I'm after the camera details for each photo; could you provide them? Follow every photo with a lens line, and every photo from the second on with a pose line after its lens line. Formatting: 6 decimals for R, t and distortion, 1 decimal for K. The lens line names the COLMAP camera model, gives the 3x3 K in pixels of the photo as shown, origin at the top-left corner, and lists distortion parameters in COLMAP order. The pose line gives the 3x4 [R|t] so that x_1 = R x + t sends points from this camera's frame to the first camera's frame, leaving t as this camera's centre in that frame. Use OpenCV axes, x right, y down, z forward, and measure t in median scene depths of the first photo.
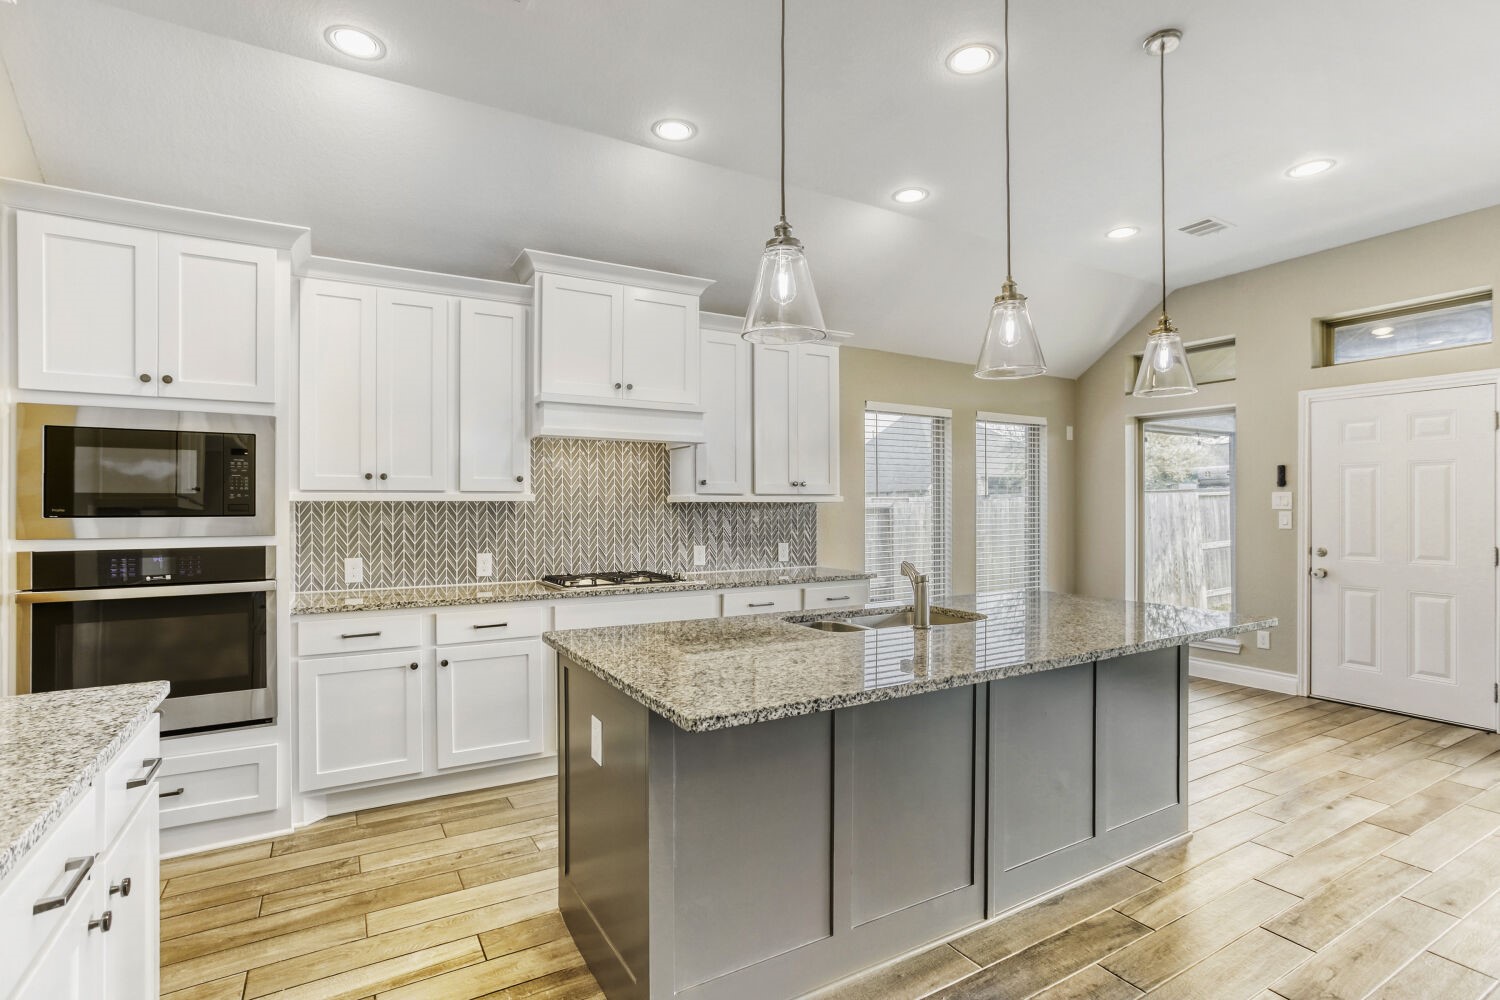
lens RADIAL K [[709.6, 0, 749.5], [0, 709.6, 501.4], [0, 0, 1]] dist [-0.056231, 0.038296]
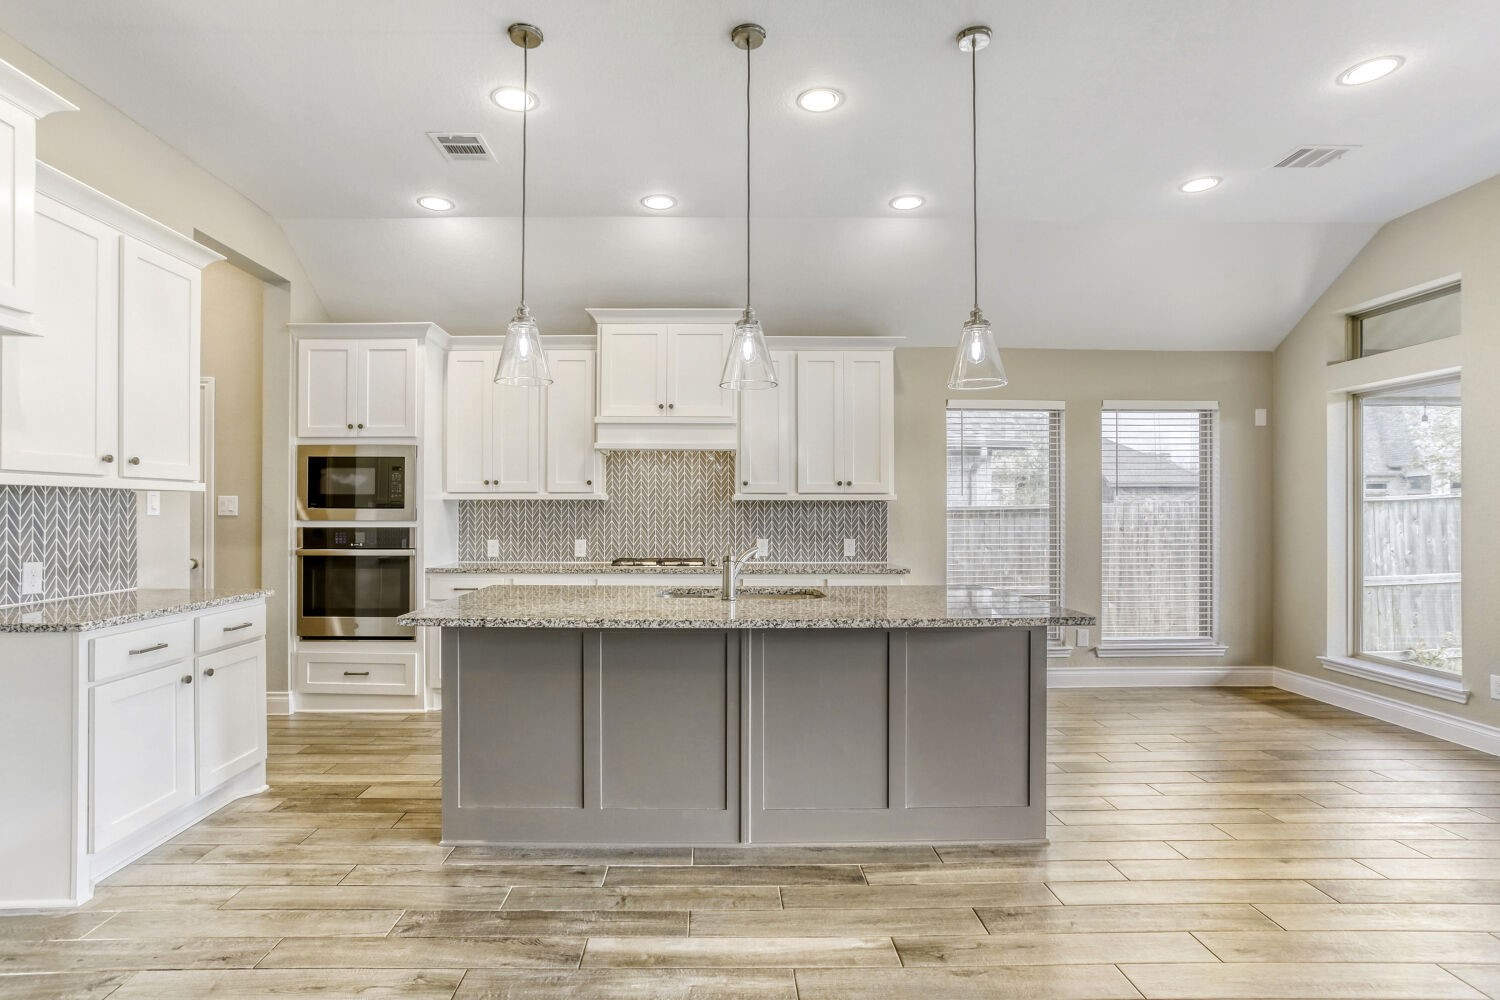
lens RADIAL K [[736.7, 0, 752.8], [0, 736.7, 506.6], [0, 0, 1]] dist [-0.055942, 0.036117]
pose [[0.875526, -0.001306, -0.483169, 0.678654], [0.000475, 0.999998, -0.001842, 0.017472], [0.483171, 0.001383, 0.875525, -0.061140]]
